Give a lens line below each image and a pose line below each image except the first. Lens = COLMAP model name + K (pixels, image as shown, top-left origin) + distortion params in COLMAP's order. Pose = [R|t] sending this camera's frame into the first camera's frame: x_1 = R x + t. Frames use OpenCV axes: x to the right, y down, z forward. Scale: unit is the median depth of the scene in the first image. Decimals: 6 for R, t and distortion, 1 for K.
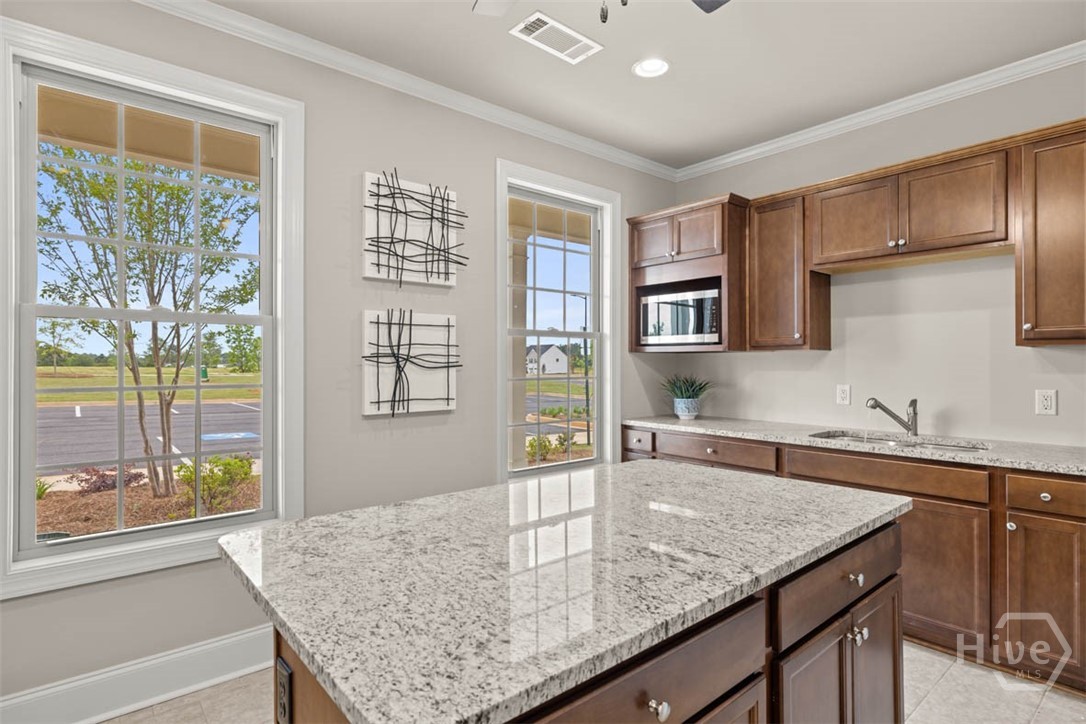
lens RADIAL K [[555.7, 0, 544.3], [0, 555.7, 364.3], [0, 0, 1]] dist [-0.003020, -0.000033]
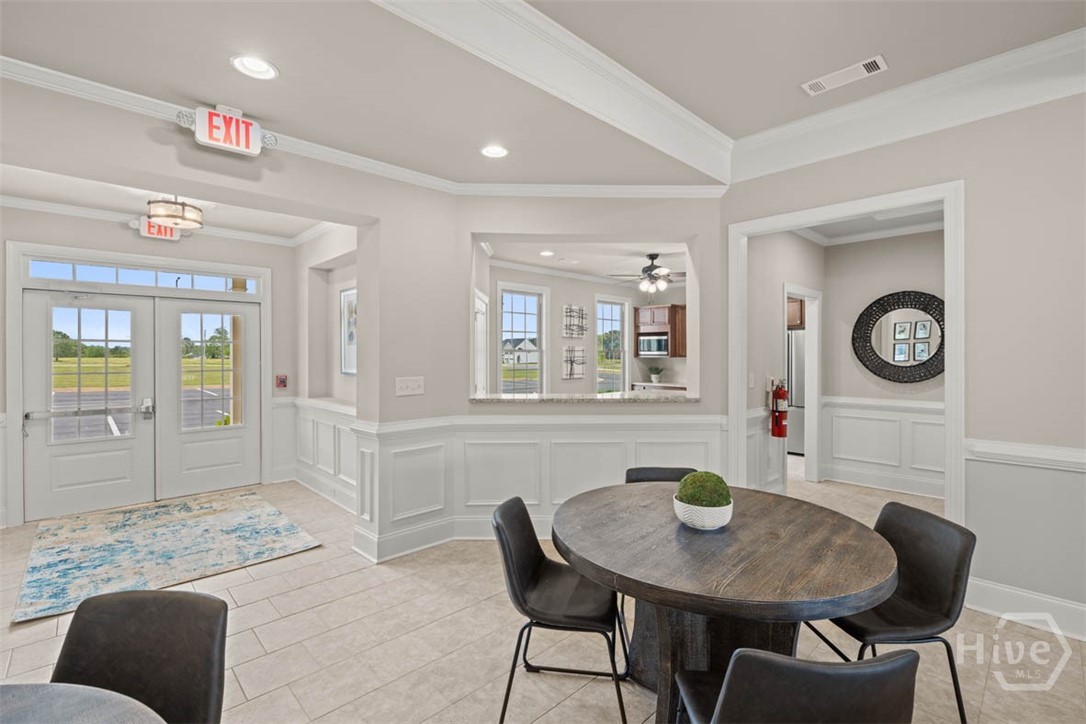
lens RADIAL K [[489.4, 0, 540.9], [0, 489.4, 358.6], [0, 0, 1]] dist [-0.002156, -0.000320]
pose [[0.998051, -0.000066, 0.062405, -0.483035], [-0.000430, 0.999968, 0.007941, -0.038170], [-0.062404, -0.007952, 0.998019, -1.445231]]
